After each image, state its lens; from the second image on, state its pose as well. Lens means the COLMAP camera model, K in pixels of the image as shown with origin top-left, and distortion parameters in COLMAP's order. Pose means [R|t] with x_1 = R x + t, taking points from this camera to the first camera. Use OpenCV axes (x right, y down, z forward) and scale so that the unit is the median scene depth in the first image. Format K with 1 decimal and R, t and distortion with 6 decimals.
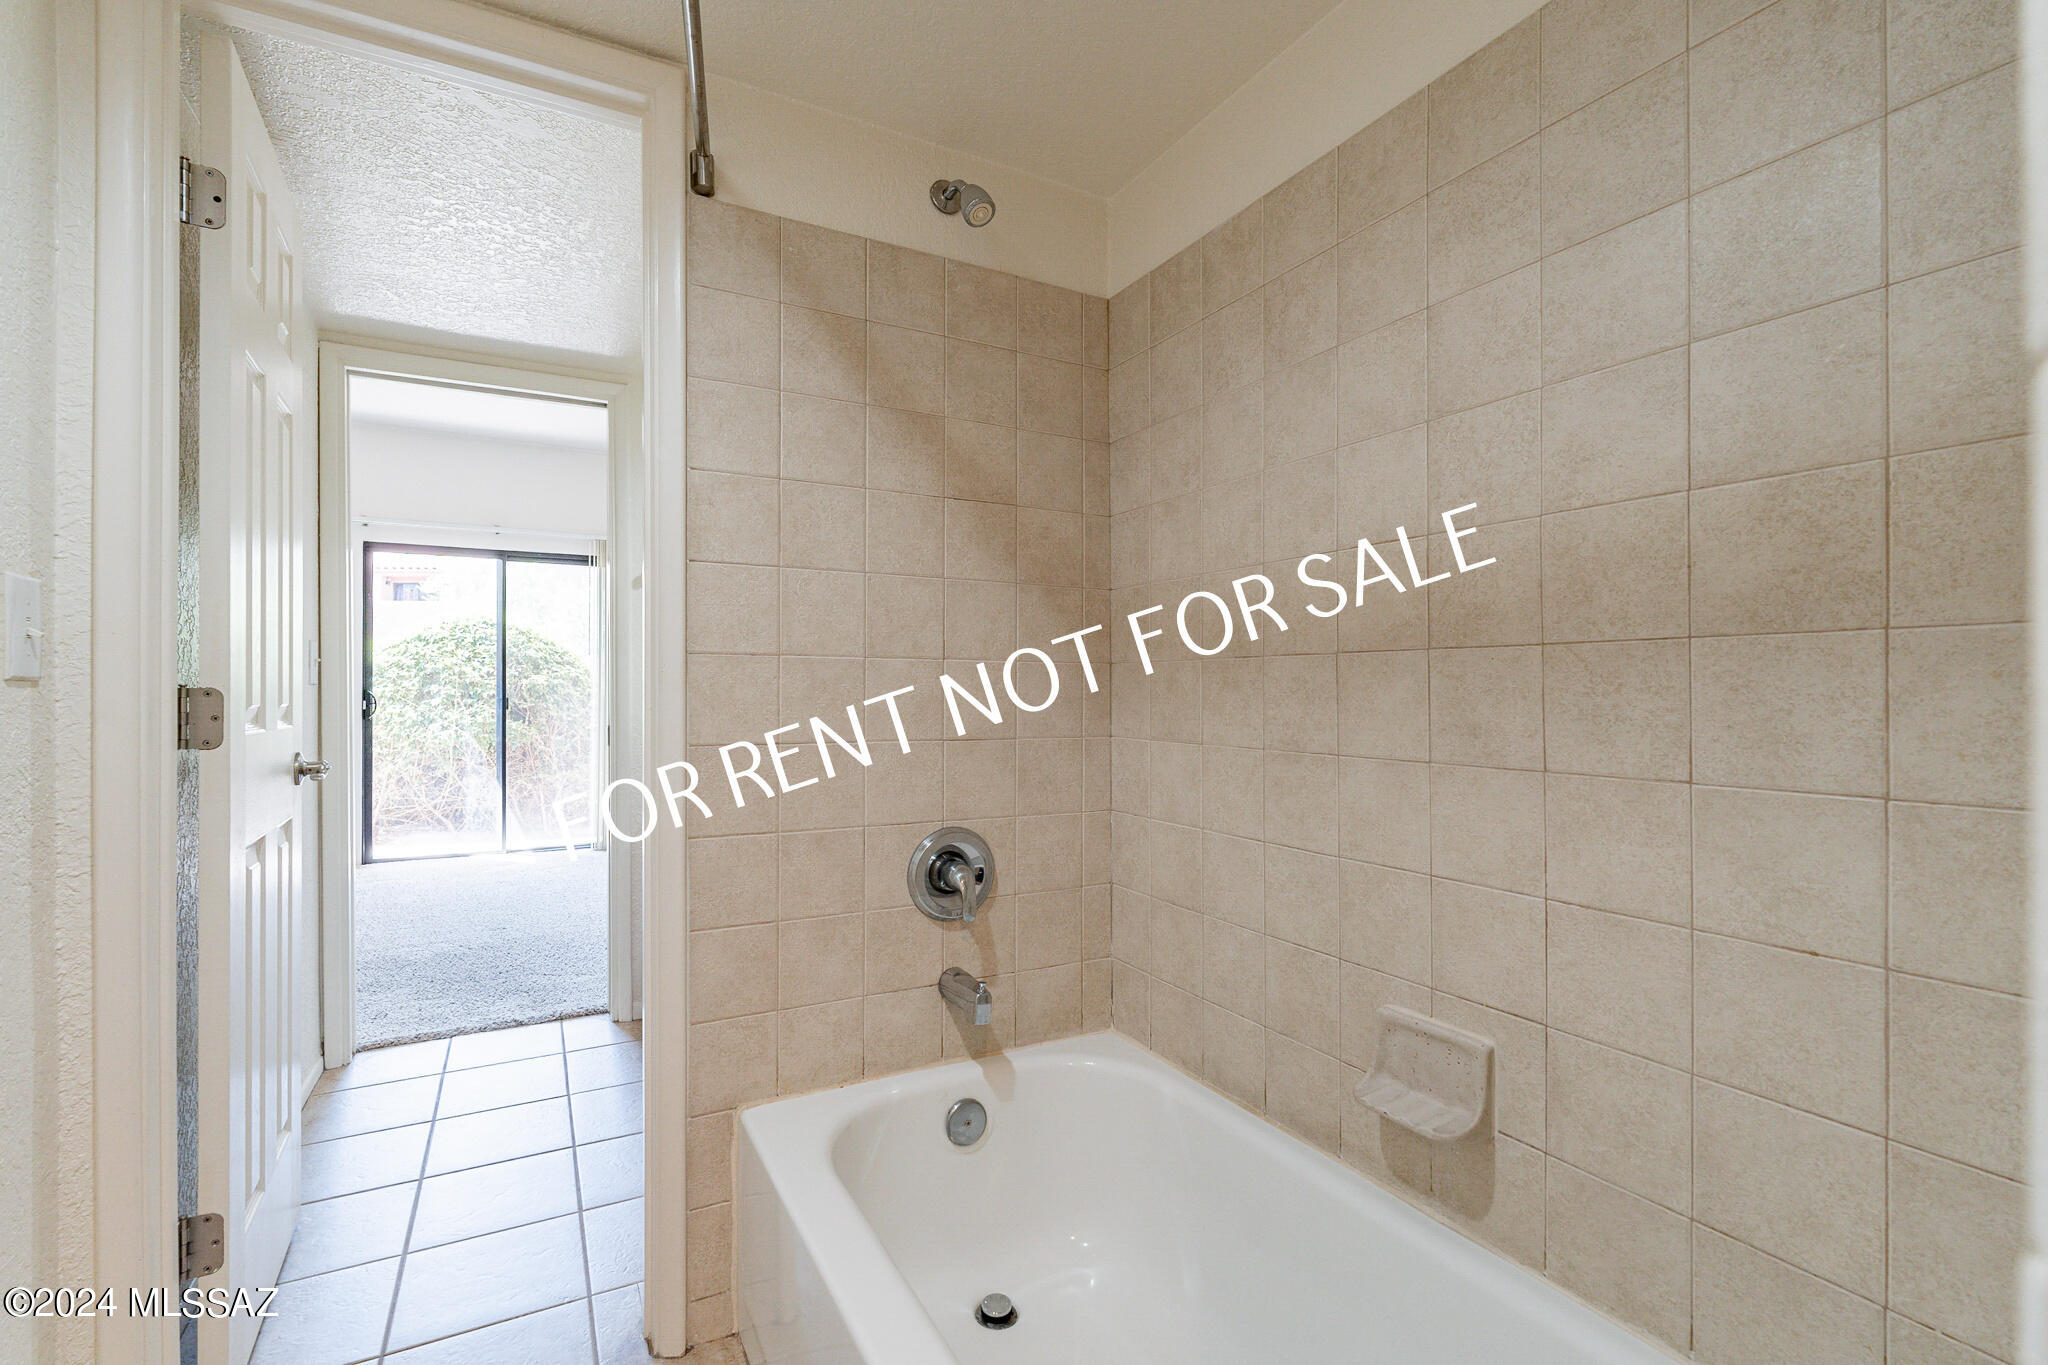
lens RADIAL K [[892.6, 0, 1033.2], [0, 892.6, 695.4], [0, 0, 1]] dist [-0.003937, 0.000364]
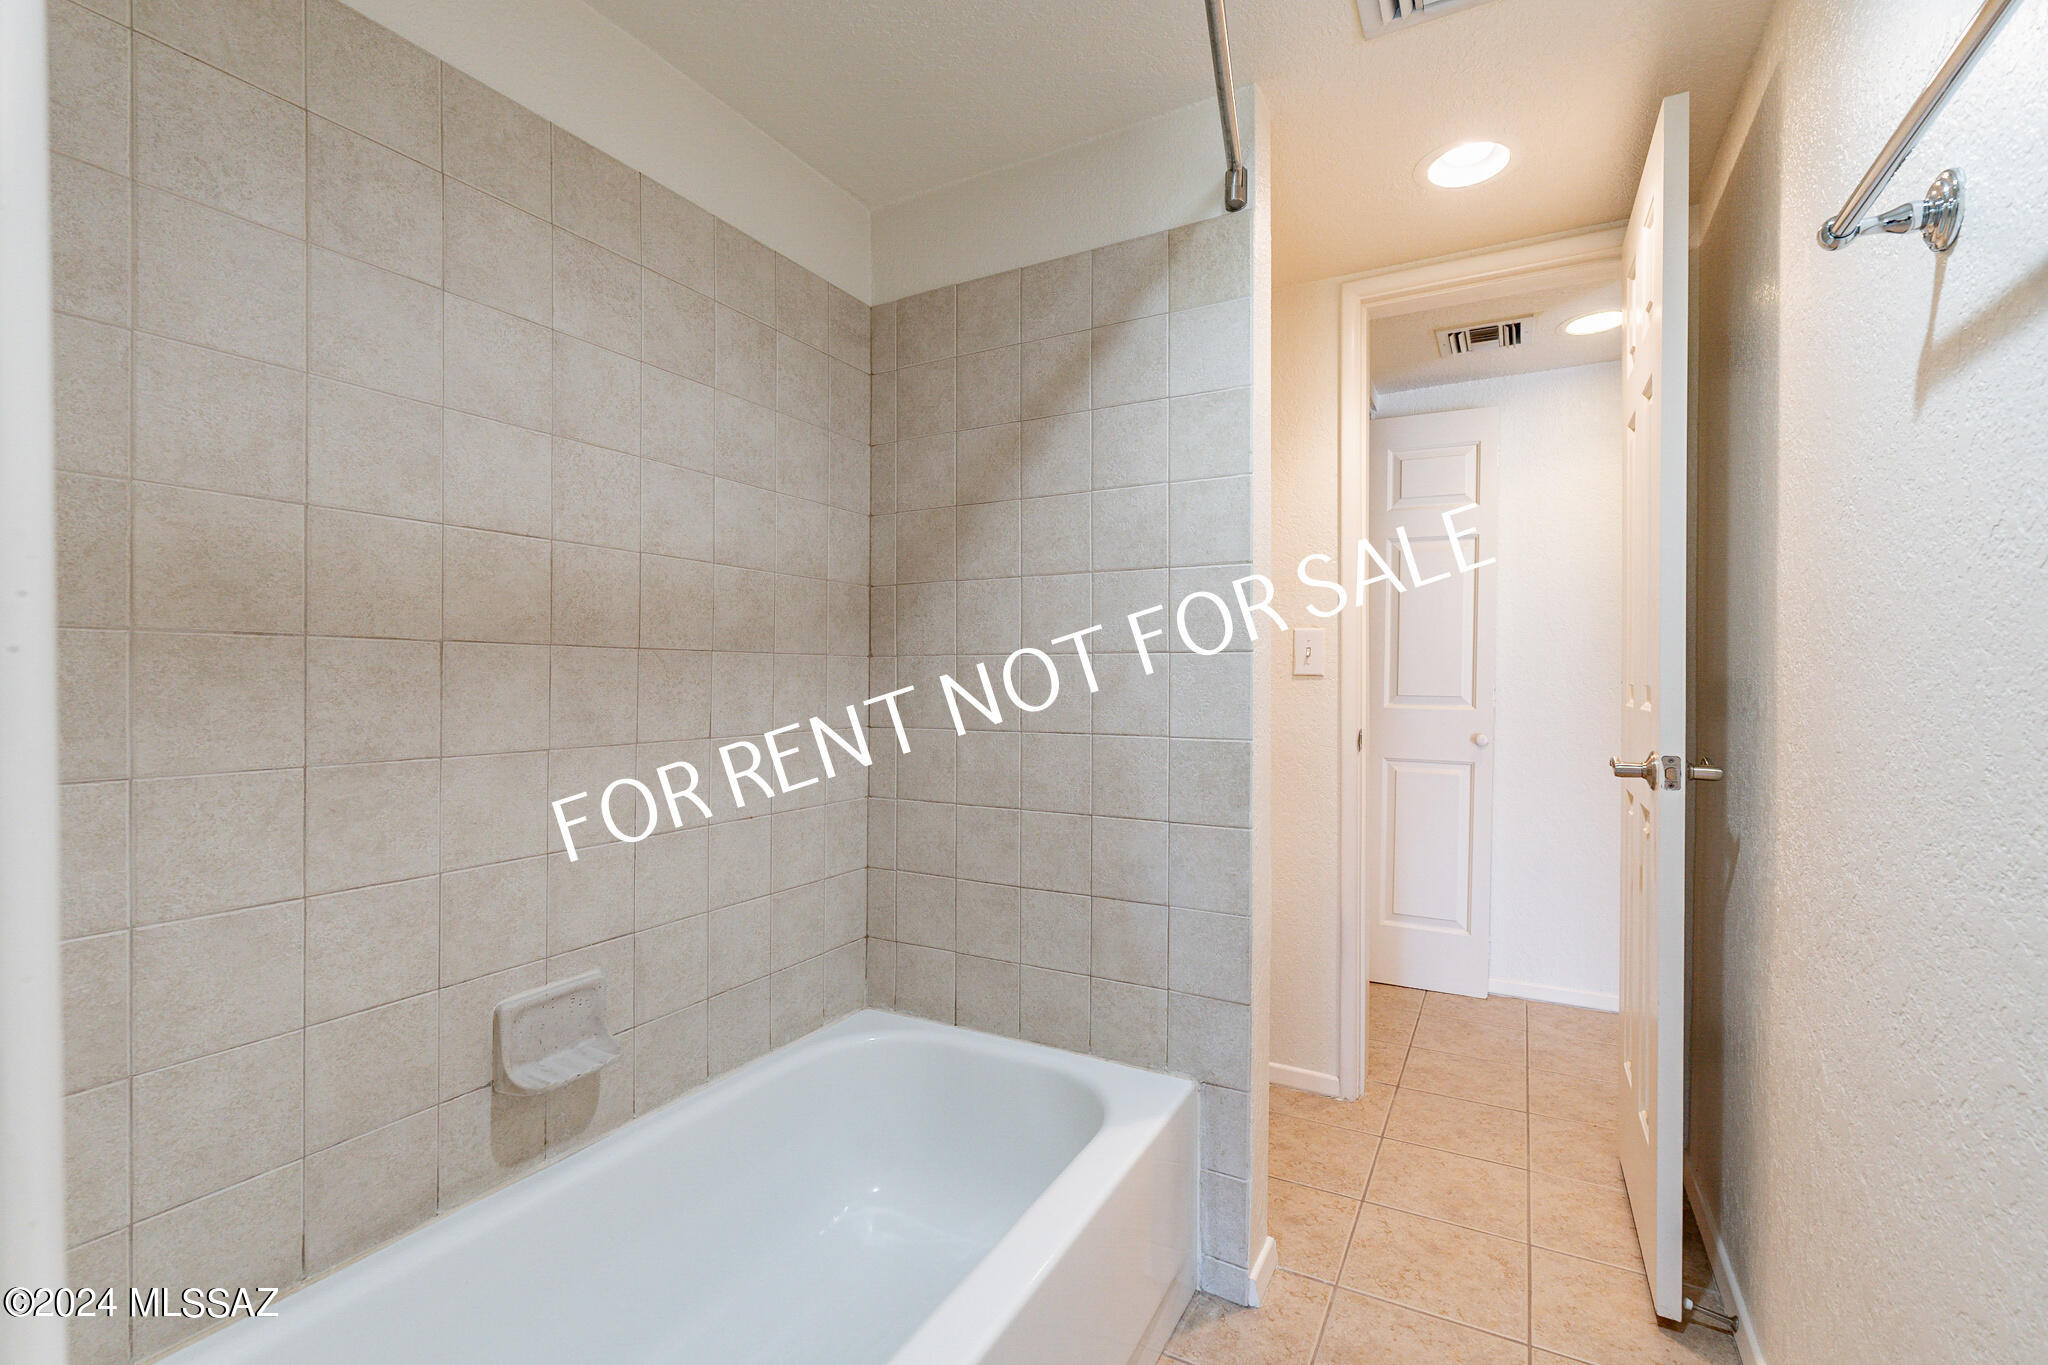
lens RADIAL K [[892.6, 0, 1031.3], [0, 892.6, 689.4], [0, 0, 1]] dist [-0.003937, 0.000364]
pose [[-0.528269, -0.013056, 0.848976, -0.783117], [-0.001319, 0.999893, 0.014556, -0.014442], [-0.849076, 0.006570, -0.528230, 1.072240]]
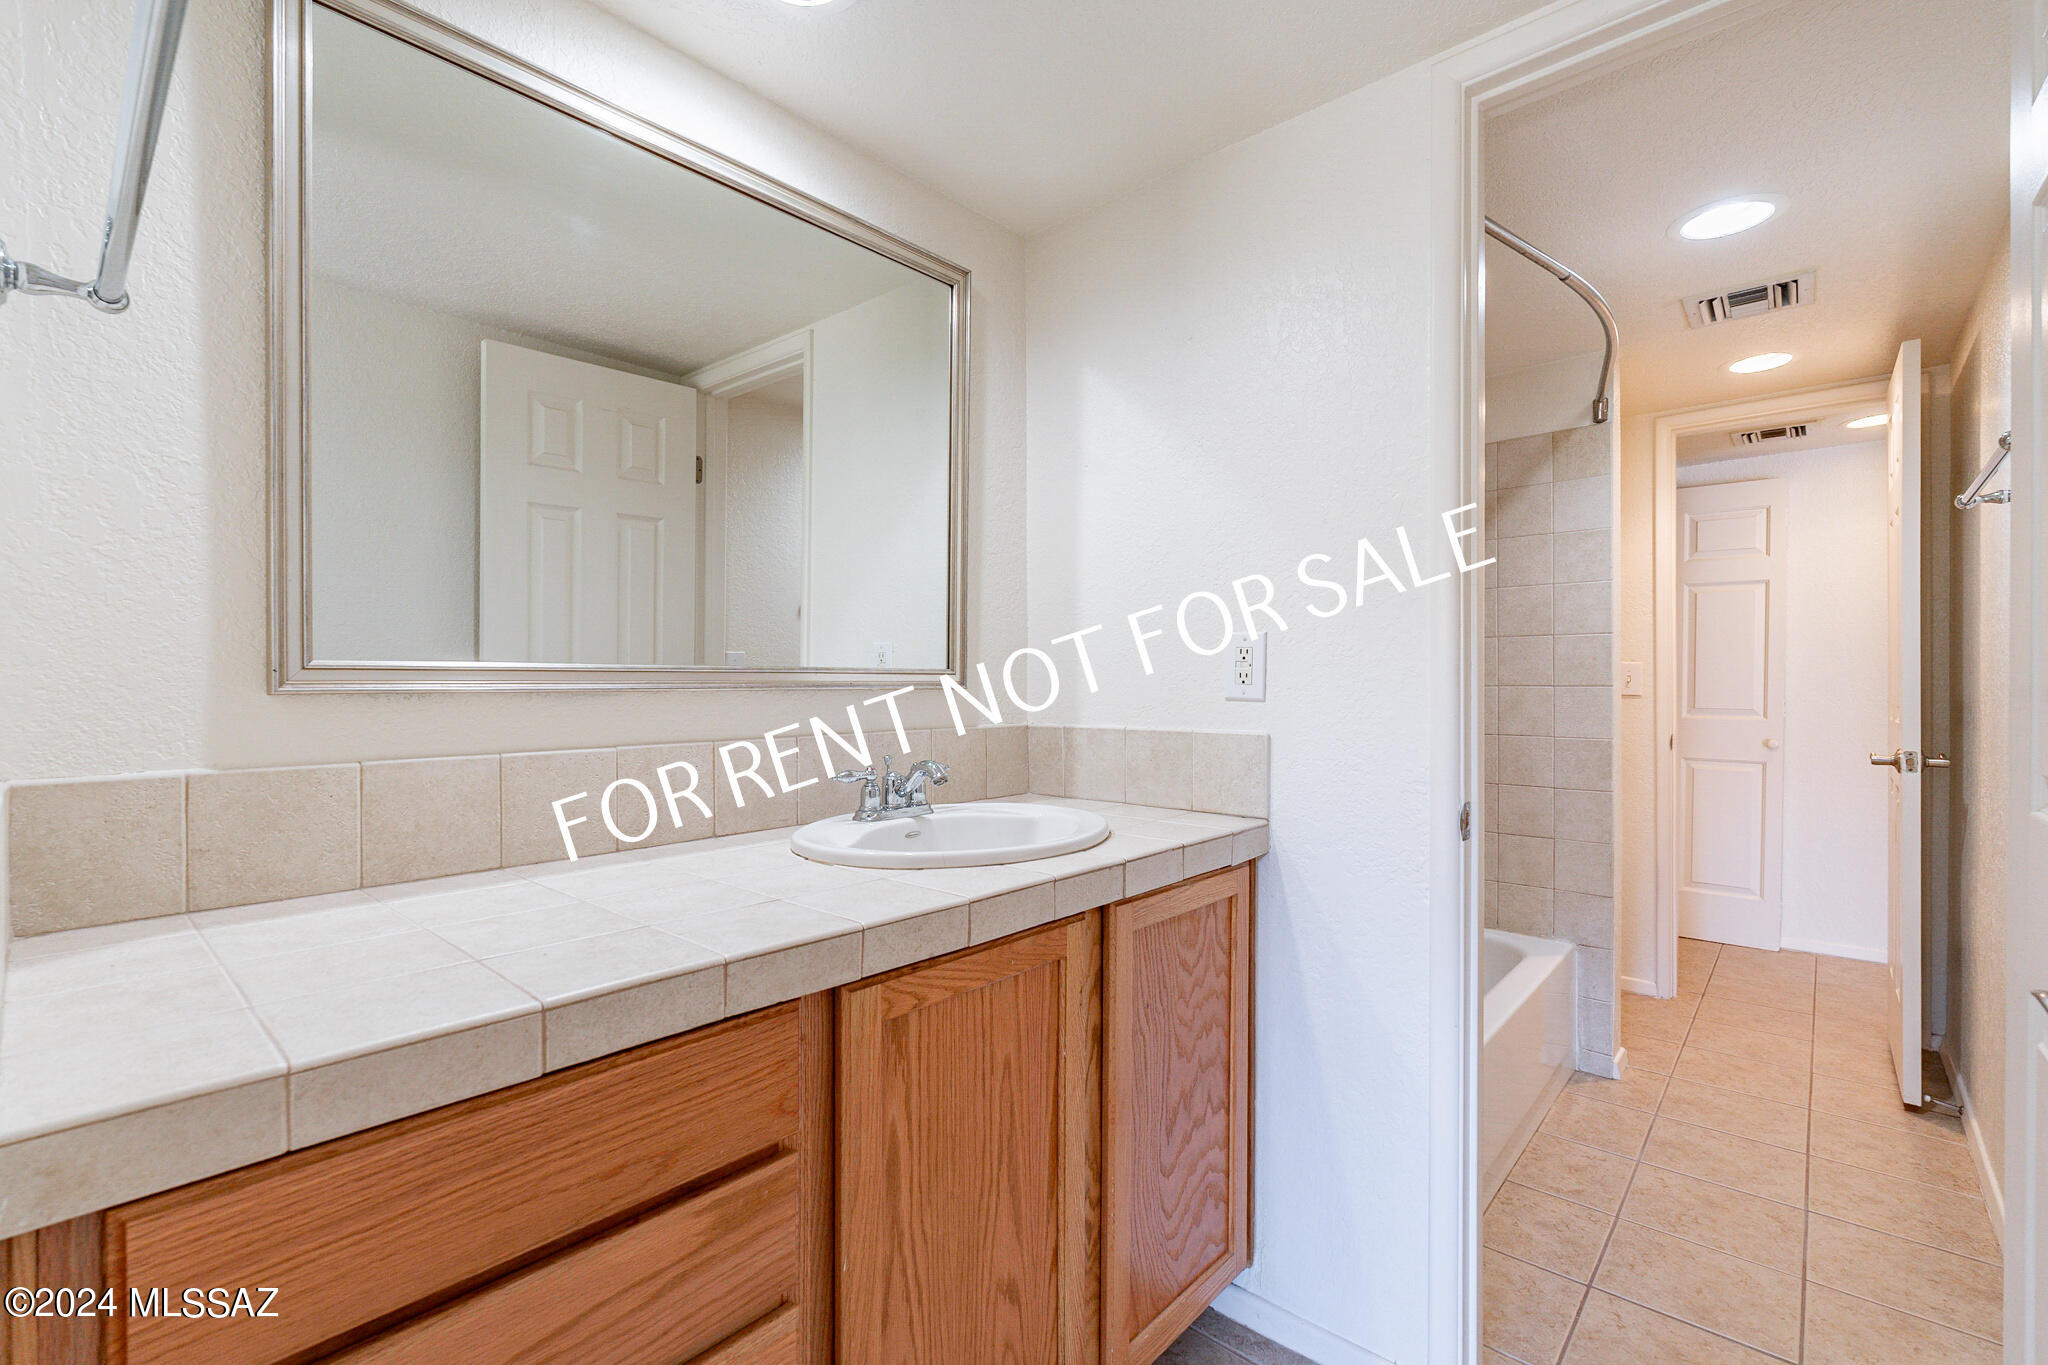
lens RADIAL K [[892.6, 0, 1023.4], [0, 892.6, 688.8], [0, 0, 1]] dist [-0.003937, 0.000364]
pose [[-0.319225, -0.005733, 0.947662, -3.667833], [0.002293, 0.999974, 0.006822, -0.224023], [-0.947676, 0.004350, -0.319204, 5.822051]]
